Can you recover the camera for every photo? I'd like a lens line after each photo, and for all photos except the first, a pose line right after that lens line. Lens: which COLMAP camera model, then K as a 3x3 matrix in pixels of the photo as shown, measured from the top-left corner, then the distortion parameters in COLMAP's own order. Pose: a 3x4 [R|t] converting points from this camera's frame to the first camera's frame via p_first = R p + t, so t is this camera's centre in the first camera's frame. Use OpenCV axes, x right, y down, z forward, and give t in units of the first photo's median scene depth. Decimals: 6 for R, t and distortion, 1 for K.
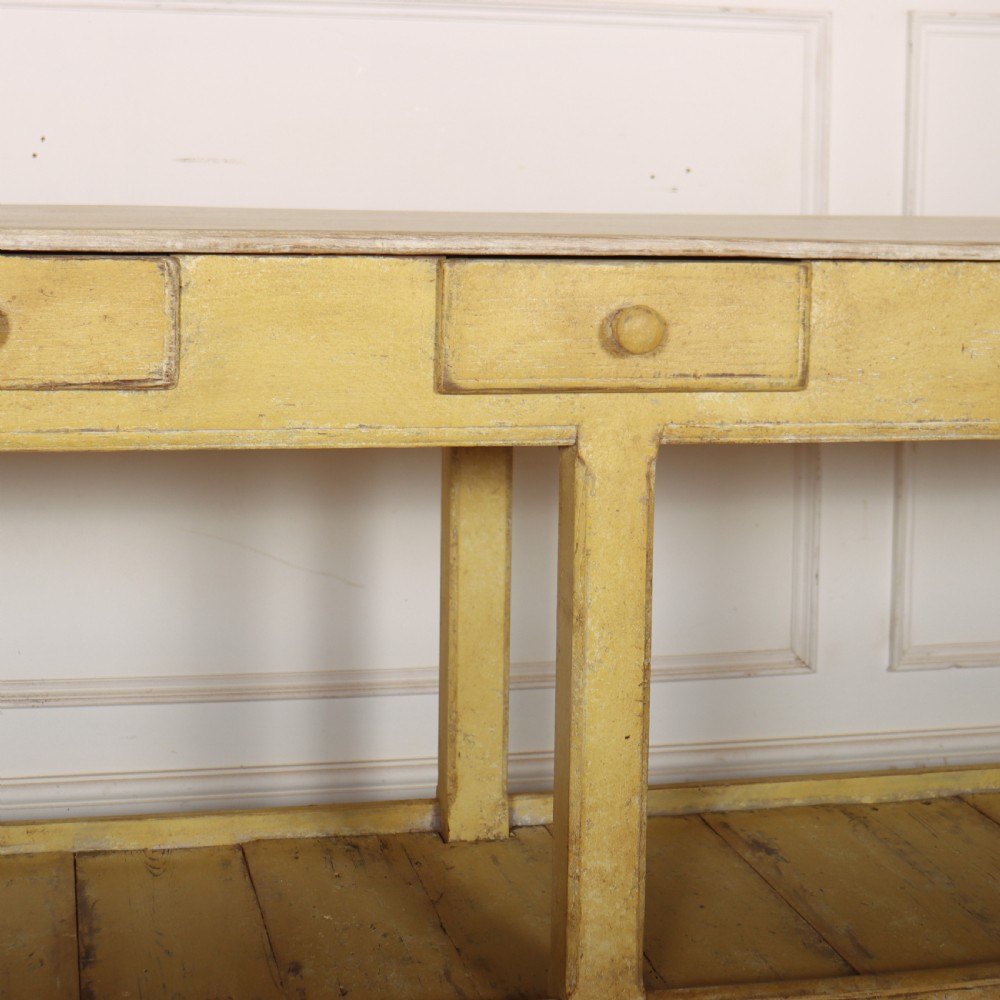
lens RADIAL K [[2070.2, 0, 531.0], [0, 2070.2, 354.9], [0, 0, 1]] dist [-0.103227, 0.263517]
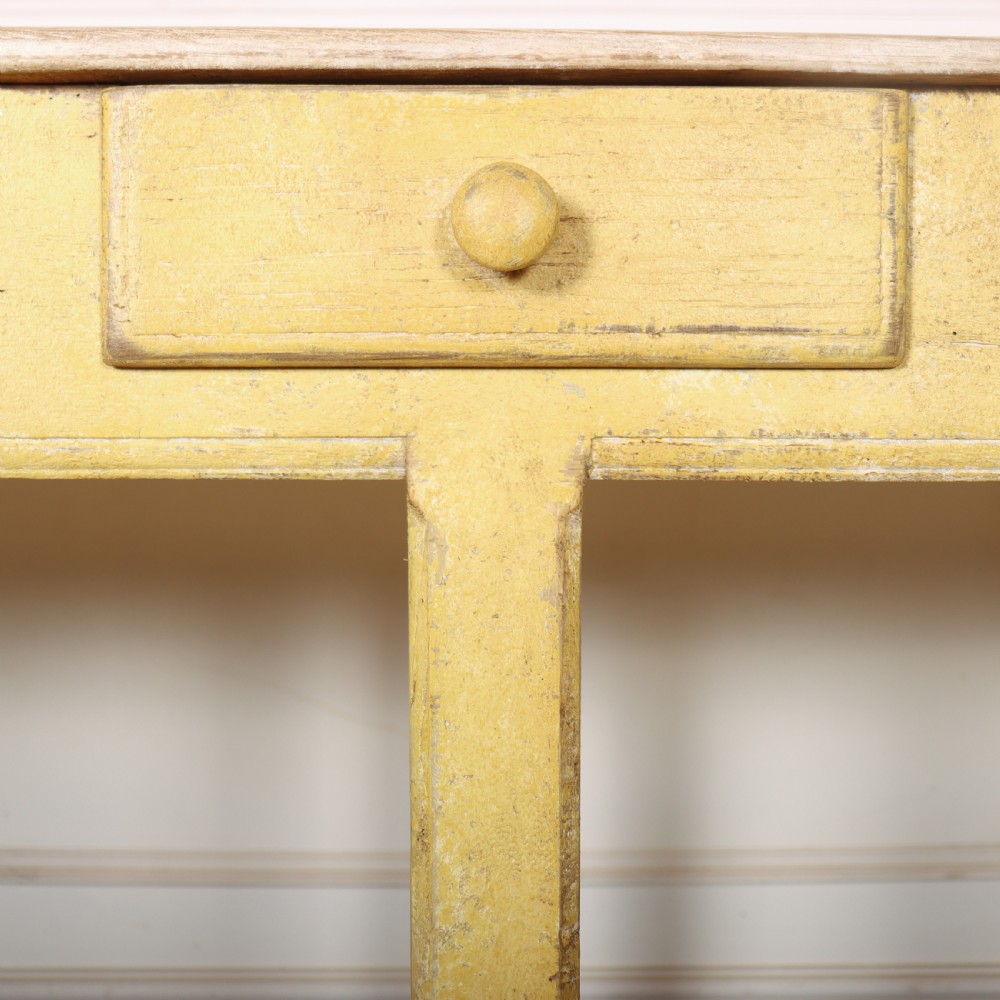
lens RADIAL K [[1633.4, 0, 500.0], [0, 1633.4, 500.0], [0, 0, 1]] dist [-0.086019, 0.099656]
pose [[0.973369, -0.003225, -0.229223, 0.128734], [-0.004119, 0.999494, -0.031554, 0.059527], [0.229209, 0.031658, 0.972862, 0.622426]]
